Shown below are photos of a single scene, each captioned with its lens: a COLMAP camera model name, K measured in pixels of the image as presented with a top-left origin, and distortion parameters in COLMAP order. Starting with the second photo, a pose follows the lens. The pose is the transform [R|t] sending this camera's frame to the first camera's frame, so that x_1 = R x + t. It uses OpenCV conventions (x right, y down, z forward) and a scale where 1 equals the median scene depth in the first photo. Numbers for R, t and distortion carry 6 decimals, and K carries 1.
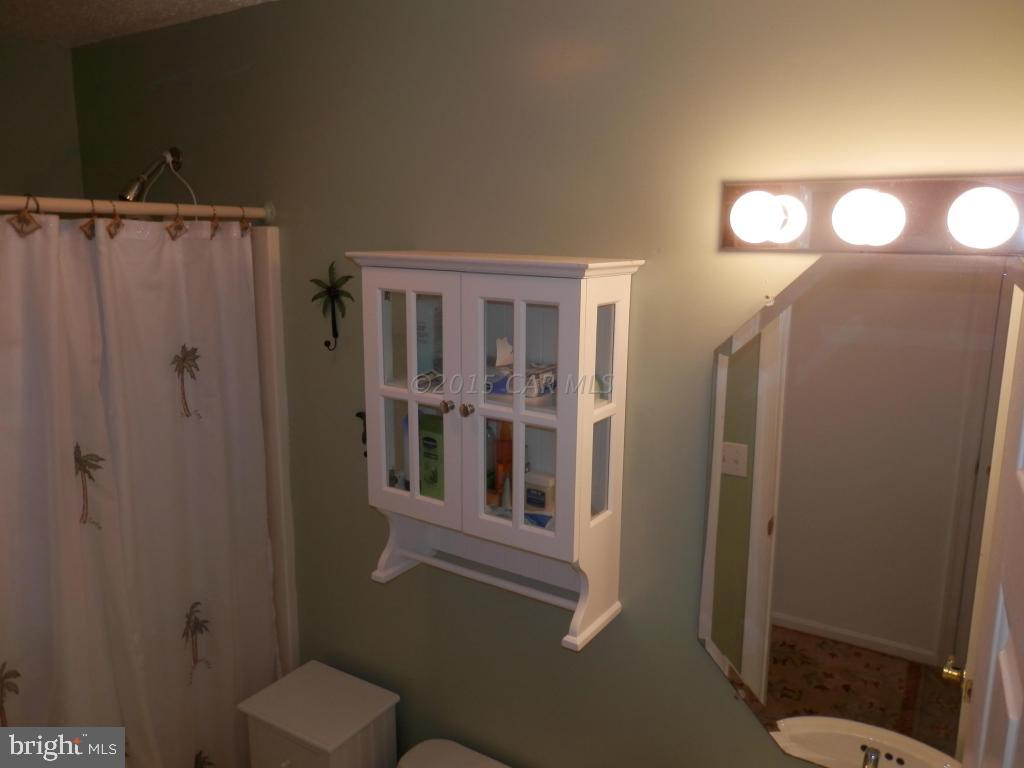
lens RADIAL K [[762.8, 0, 518.2], [0, 762.8, 381.7], [0, 0, 1]] dist [-0.000835, 0.015460]
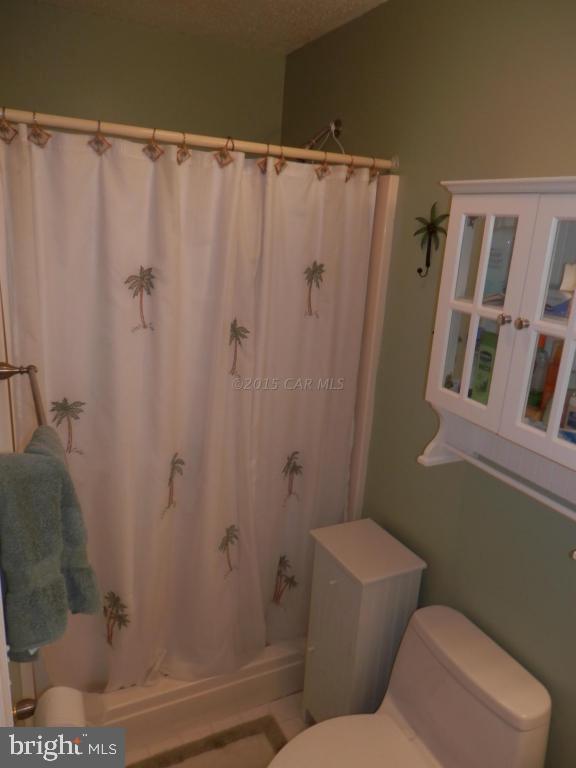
lens RADIAL K [[572.1, 0, 285.2], [0, 572.1, 384.5], [0, 0, 1]] dist [-0.000835, 0.015460]
pose [[0.857960, 0.181695, -0.480512, 0.045603], [-0.150733, 0.983230, 0.102652, 0.078269], [0.491105, -0.015643, 0.870960, 0.102882]]
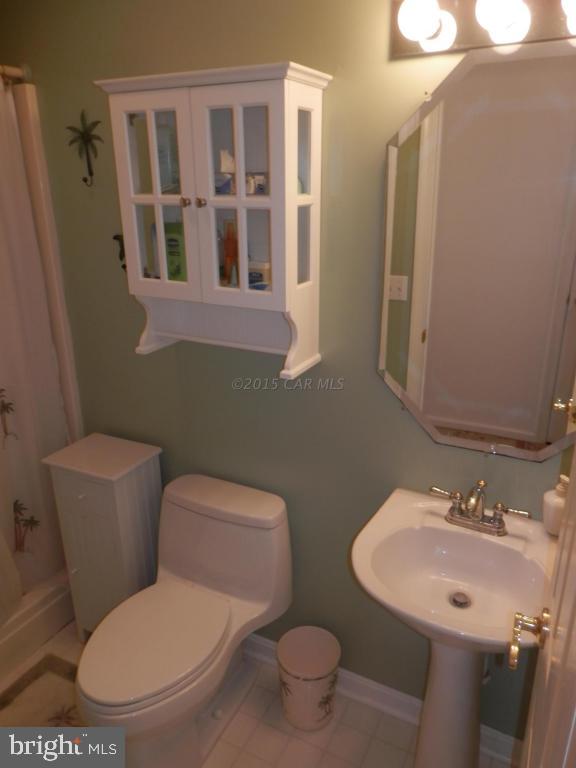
lens RADIAL K [[572.1, 0, 285.4], [0, 572.1, 386.6], [0, 0, 1]] dist [-0.000835, 0.015460]
pose [[0.995231, -0.049978, 0.083767, -0.017987], [0.036398, 0.987016, 0.156446, 0.175119], [-0.090499, -0.152651, 0.984128, -0.021818]]
